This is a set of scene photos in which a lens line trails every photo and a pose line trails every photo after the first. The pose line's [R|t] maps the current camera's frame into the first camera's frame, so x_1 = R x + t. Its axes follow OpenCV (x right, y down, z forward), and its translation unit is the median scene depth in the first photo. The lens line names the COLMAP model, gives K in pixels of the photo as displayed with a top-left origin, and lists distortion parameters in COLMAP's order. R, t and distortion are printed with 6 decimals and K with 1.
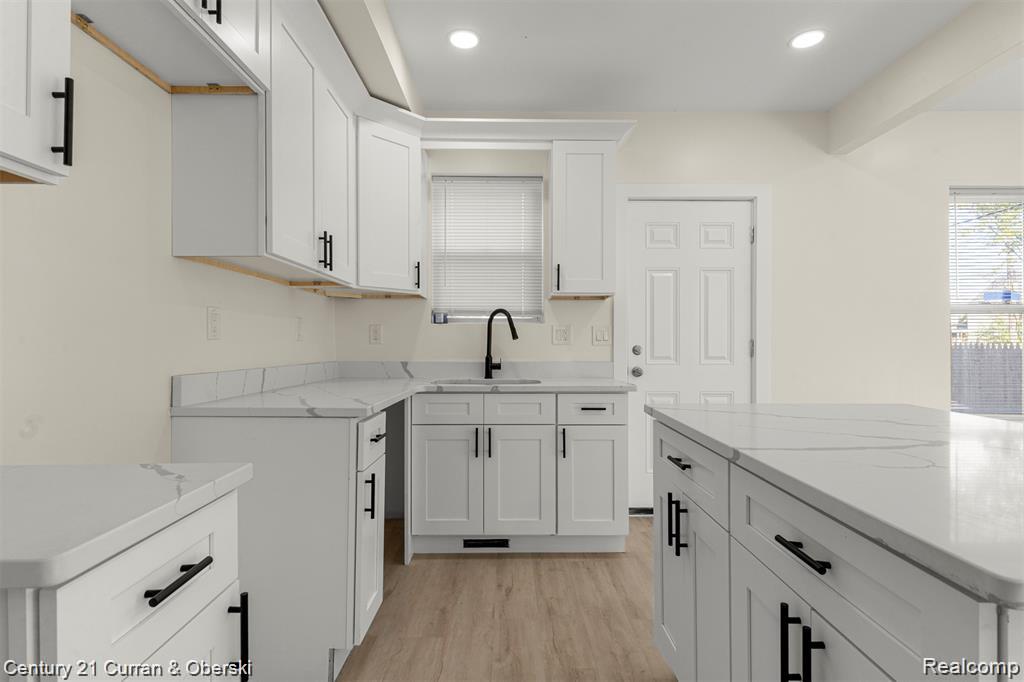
lens RADIAL K [[511.4, 0, 508.6], [0, 511.4, 342.6], [0, 0, 1]] dist [0.006870, -0.000788]
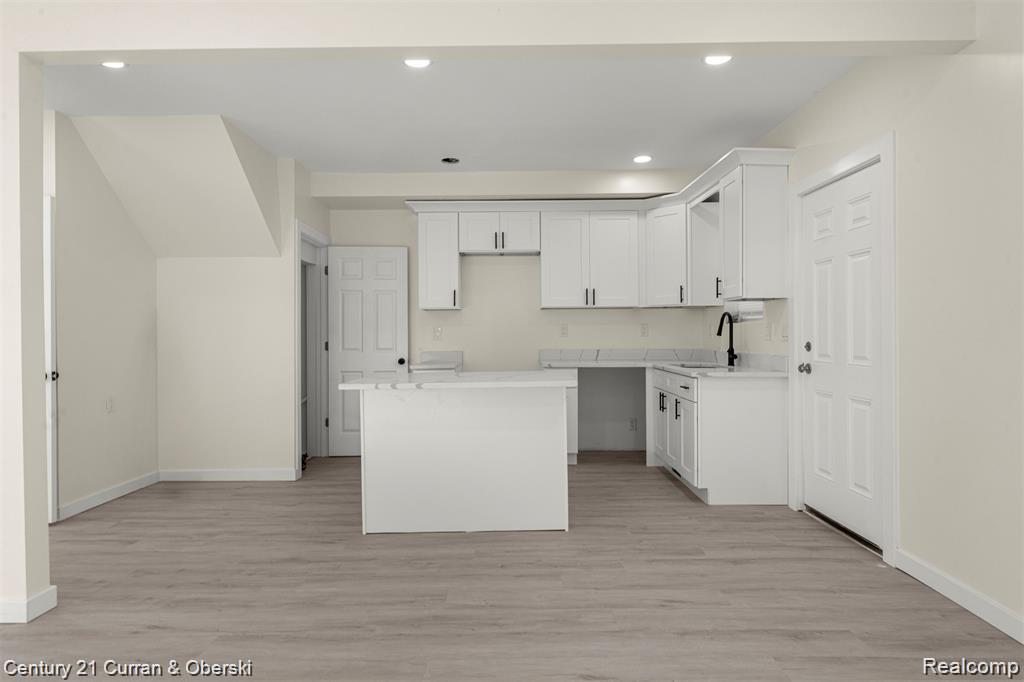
lens RADIAL K [[564.8, 0, 511.1], [0, 564.8, 333.3], [0, 0, 1]] dist [0.003894, -0.001125]
pose [[-0.003243, 0.000816, -0.999994, 1.630312], [0.011003, 0.999939, 0.000780, -0.021315], [0.999934, -0.011001, -0.003252, 0.523188]]
